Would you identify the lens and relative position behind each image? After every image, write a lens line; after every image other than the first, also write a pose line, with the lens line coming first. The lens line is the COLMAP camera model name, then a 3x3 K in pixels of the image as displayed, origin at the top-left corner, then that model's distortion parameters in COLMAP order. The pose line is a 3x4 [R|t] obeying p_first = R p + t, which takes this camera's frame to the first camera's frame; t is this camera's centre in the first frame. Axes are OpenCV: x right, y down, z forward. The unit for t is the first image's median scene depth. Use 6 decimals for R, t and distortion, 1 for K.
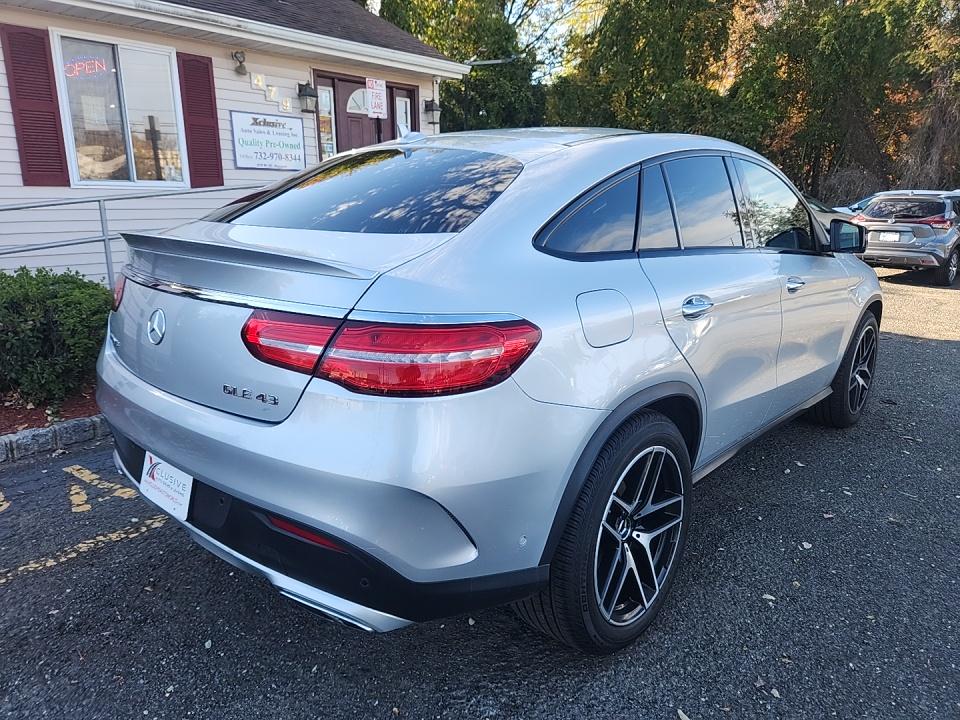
lens RADIAL K [[662.6, 0, 483.3], [0, 662.6, 357.7], [0, 0, 1]] dist [0.017458, -0.017248]
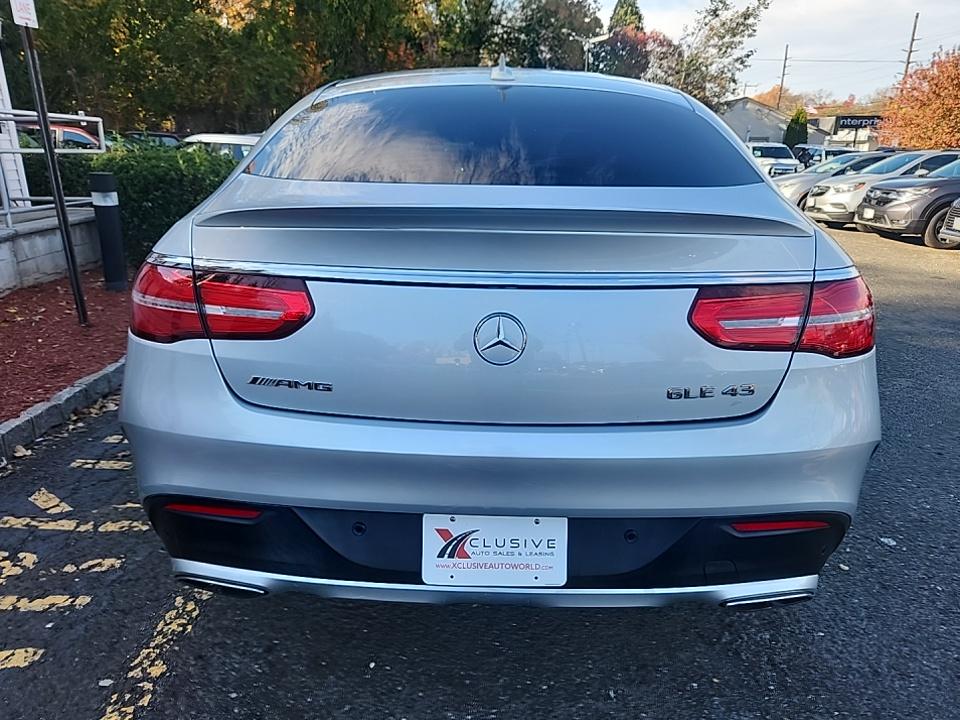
lens RADIAL K [[662.6, 0, 473.6], [0, 662.6, 360.7], [0, 0, 1]] dist [0.017458, -0.017248]
pose [[0.740660, -0.200657, 0.641217, -0.606443], [0.150230, 0.979659, 0.133038, -0.075634], [-0.654869, -0.002206, 0.755739, 0.319117]]
